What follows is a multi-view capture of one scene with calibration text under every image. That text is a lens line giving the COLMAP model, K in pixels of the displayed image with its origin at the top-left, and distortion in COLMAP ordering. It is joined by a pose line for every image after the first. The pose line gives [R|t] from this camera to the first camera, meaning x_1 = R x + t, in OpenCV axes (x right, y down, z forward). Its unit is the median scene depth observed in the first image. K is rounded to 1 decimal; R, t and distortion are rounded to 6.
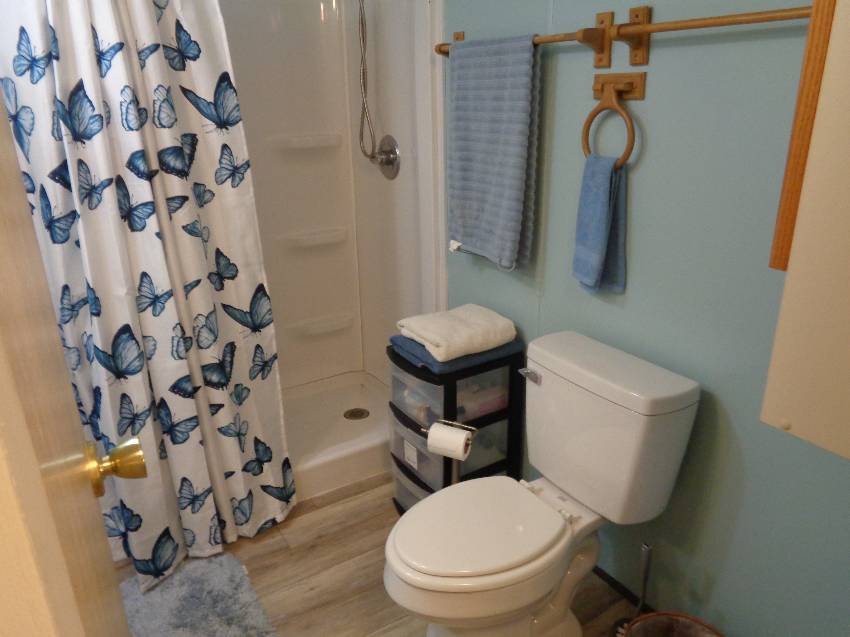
lens RADIAL K [[627.4, 0, 424.4], [0, 627.4, 319.7], [0, 0, 1]] dist [-0.008901, 0.002835]
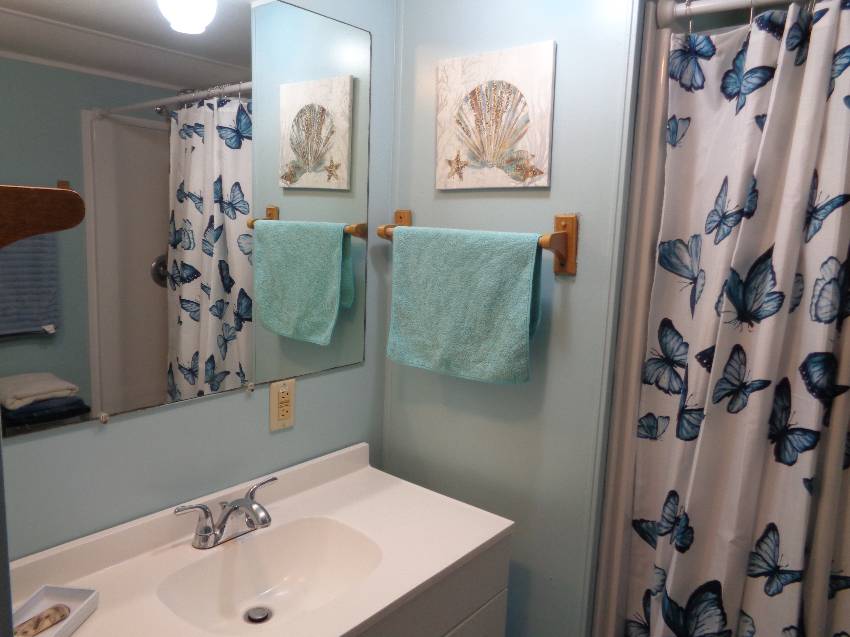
lens RADIAL K [[627.4, 0, 424.1], [0, 627.4, 314.0], [0, 0, 1]] dist [-0.008901, 0.002835]
pose [[0.308658, 0.176658, -0.934624, 0.009027], [-0.373112, 0.926335, 0.051872, -0.174767], [0.874939, 0.332709, 0.351834, 0.377028]]
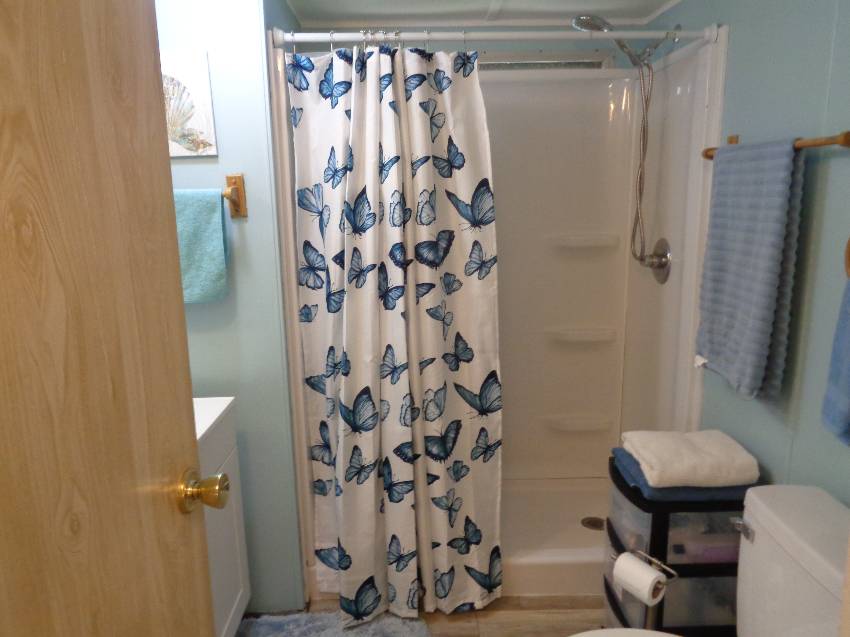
lens RADIAL K [[627.4, 0, 423.3], [0, 627.4, 319.3], [0, 0, 1]] dist [-0.008901, 0.002835]
pose [[0.851670, 0.112197, -0.511929, 0.191954], [-0.182927, 0.979020, -0.089761, -0.029031], [0.491118, 0.170092, 0.854326, 0.032391]]
